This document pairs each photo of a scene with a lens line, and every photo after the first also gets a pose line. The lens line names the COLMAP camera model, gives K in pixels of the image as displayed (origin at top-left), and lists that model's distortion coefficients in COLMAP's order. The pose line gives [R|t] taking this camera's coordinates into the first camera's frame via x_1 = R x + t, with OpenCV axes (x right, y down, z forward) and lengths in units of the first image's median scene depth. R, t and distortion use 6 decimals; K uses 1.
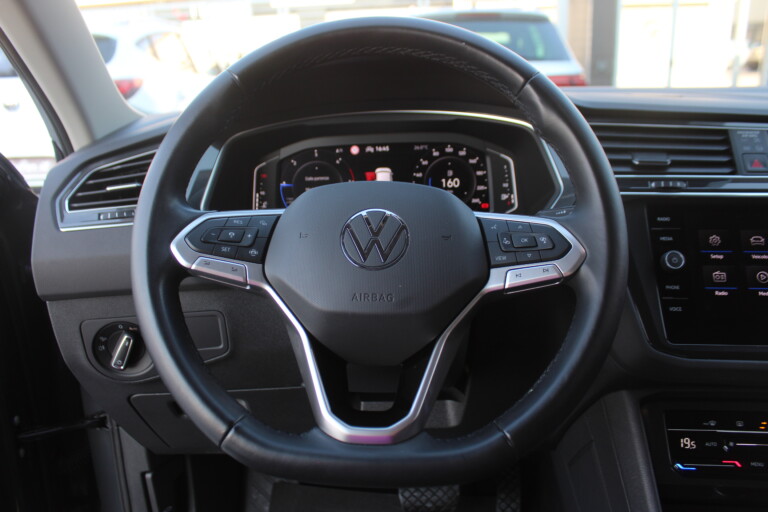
lens RADIAL K [[642.2, 0, 384.0], [0, 642.2, 256.0], [0, 0, 1]] dist [-0.193672, 0.182780]
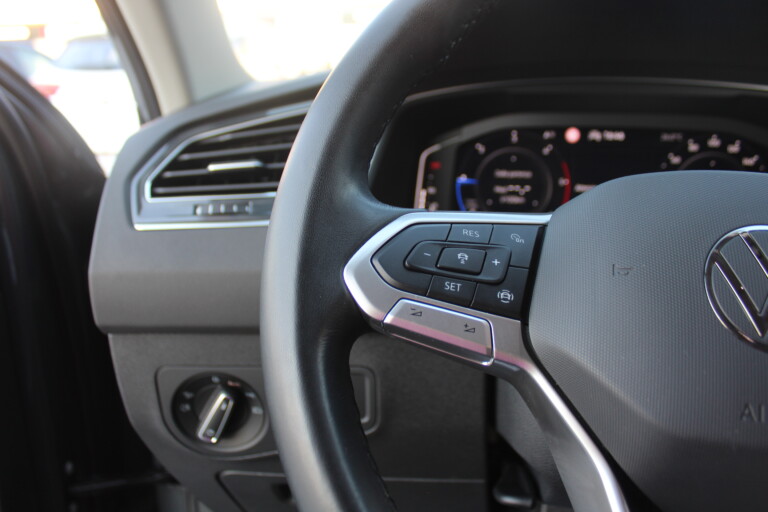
lens RADIAL K [[642.2, 0, 384.0], [0, 642.2, 256.0], [0, 0, 1]] dist [-0.193672, 0.182780]
pose [[0.991821, 0.061168, -0.112025, -0.181624], [-0.063267, 0.997880, -0.015277, -0.017259], [0.110853, 0.022239, 0.993588, 0.359272]]
